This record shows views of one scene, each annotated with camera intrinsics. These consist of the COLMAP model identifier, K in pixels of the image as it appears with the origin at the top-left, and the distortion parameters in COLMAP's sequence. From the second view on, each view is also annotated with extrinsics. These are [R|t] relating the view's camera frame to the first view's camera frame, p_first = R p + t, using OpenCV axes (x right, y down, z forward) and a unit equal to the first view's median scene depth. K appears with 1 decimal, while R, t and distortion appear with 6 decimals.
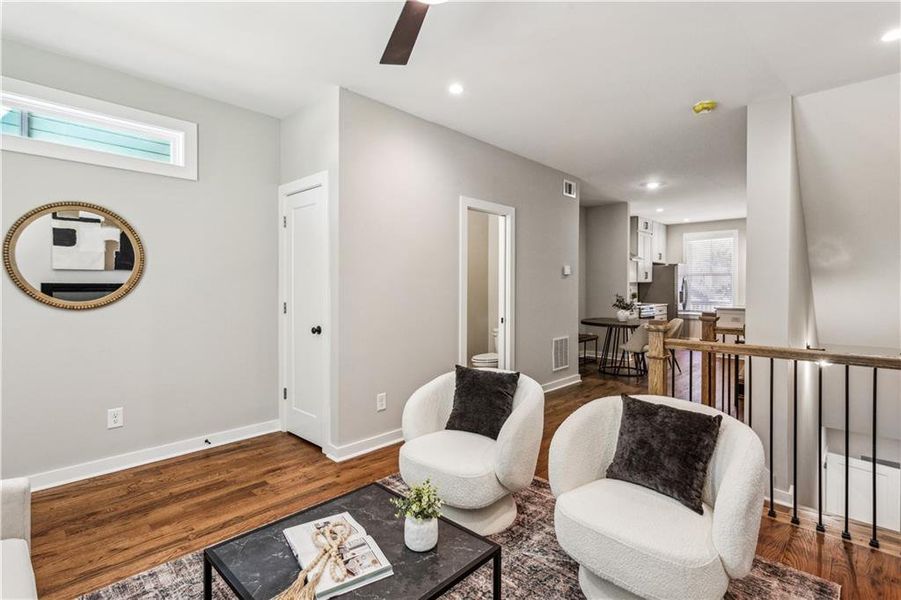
lens RADIAL K [[432.6, 0, 445.4], [0, 432.6, 293.6], [0, 0, 1]] dist [0.002264, 0.000631]
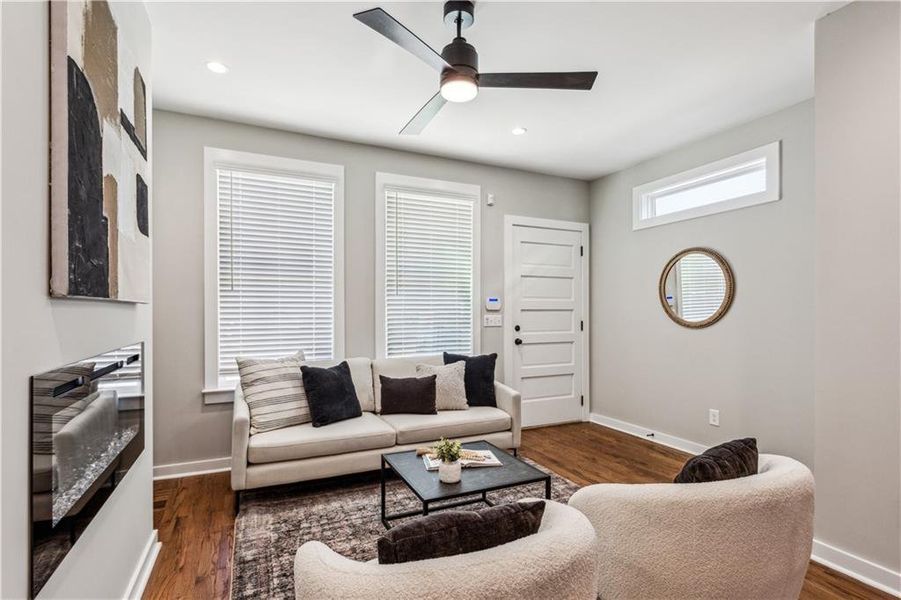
lens RADIAL K [[432.6, 0, 448.7], [0, 432.6, 308.5], [0, 0, 1]] dist [0.002264, 0.000631]
pose [[-0.366706, -0.013025, -0.930246, 0.203609], [-0.015178, 0.999853, -0.008016, 0.000119], [0.930213, 0.011180, -0.366850, 0.230951]]
